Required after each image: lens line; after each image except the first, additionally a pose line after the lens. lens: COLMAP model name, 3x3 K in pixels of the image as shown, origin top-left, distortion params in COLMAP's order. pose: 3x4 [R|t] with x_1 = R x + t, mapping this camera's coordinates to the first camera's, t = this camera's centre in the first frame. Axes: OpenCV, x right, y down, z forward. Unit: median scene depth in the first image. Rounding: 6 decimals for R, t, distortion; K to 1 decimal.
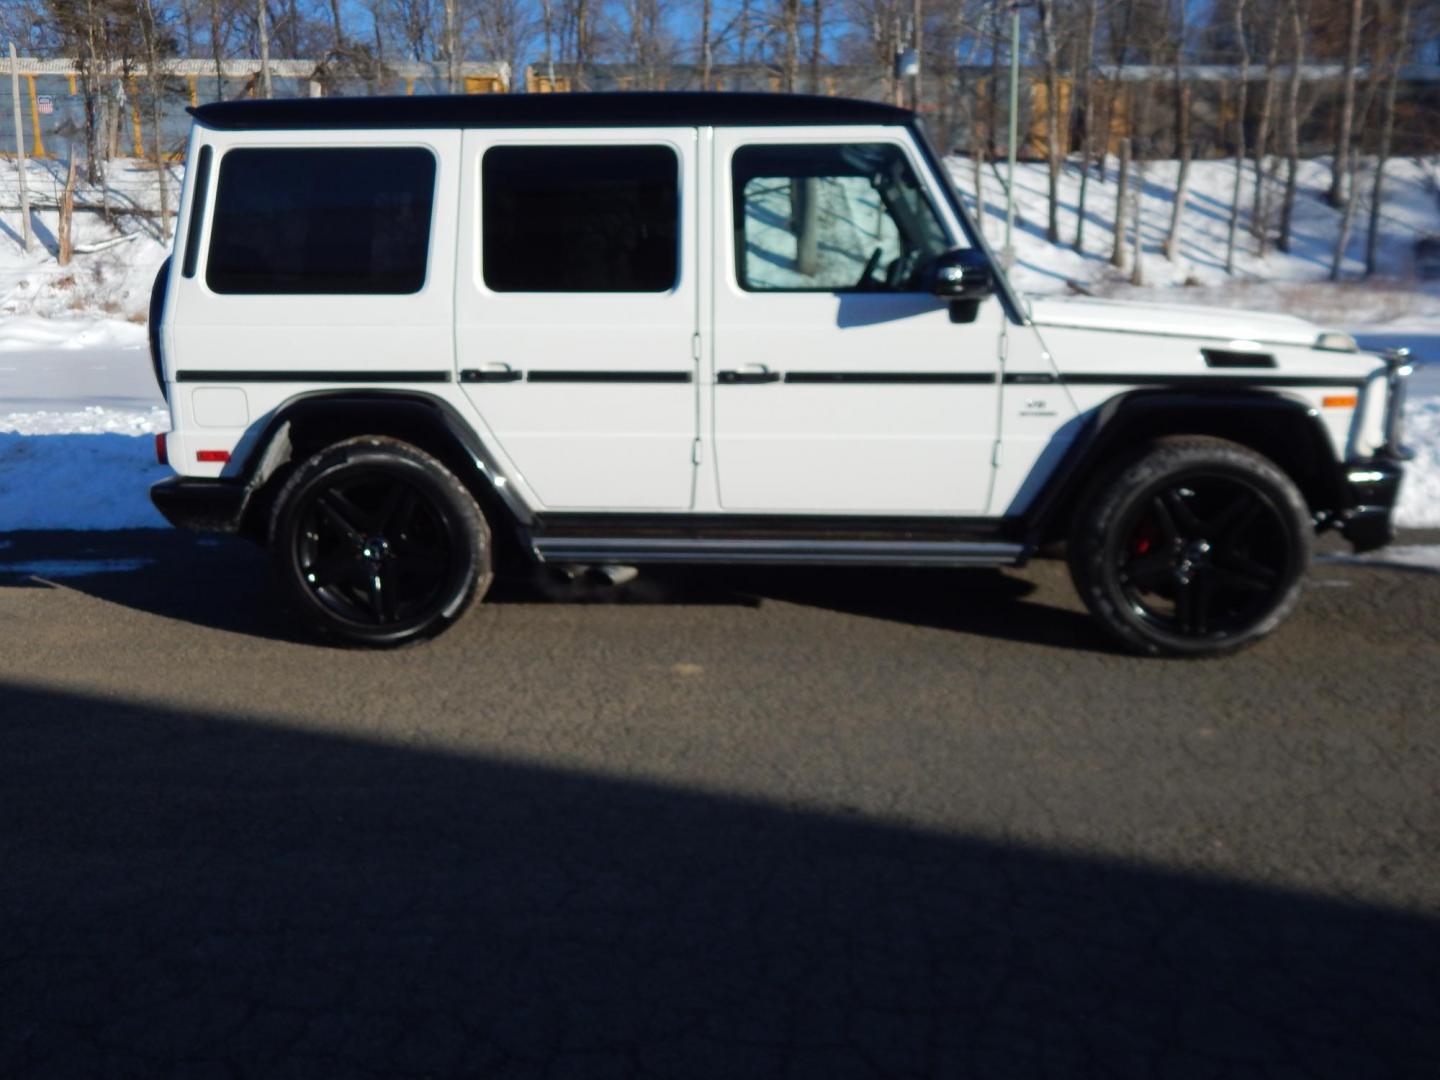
lens RADIAL K [[1246.4, 0, 720.0], [0, 1246.4, 540.0], [0, 0, 1]] dist [0.009004, -0.003461]
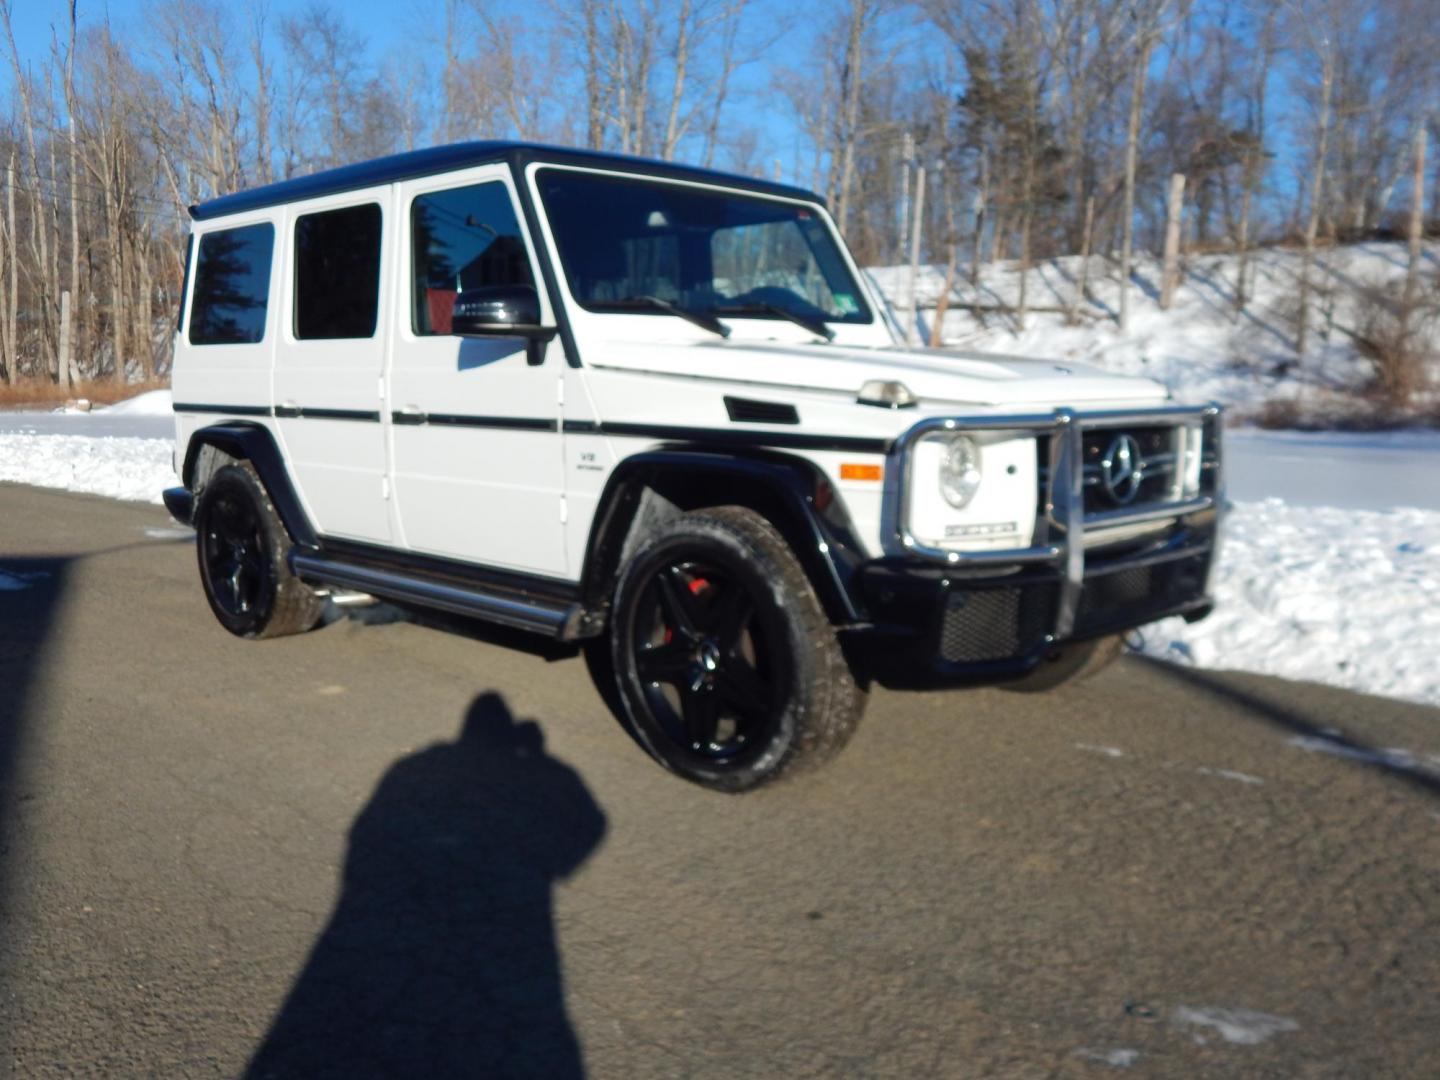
lens RADIAL K [[1246.4, 0, 720.0], [0, 1246.4, 540.0], [0, 0, 1]] dist [0.009004, -0.003461]
pose [[0.759047, 0.090283, -0.644746, 0.885741], [-0.137055, 0.990304, -0.022681, -0.042875], [0.636446, 0.105582, 0.764061, 0.388568]]
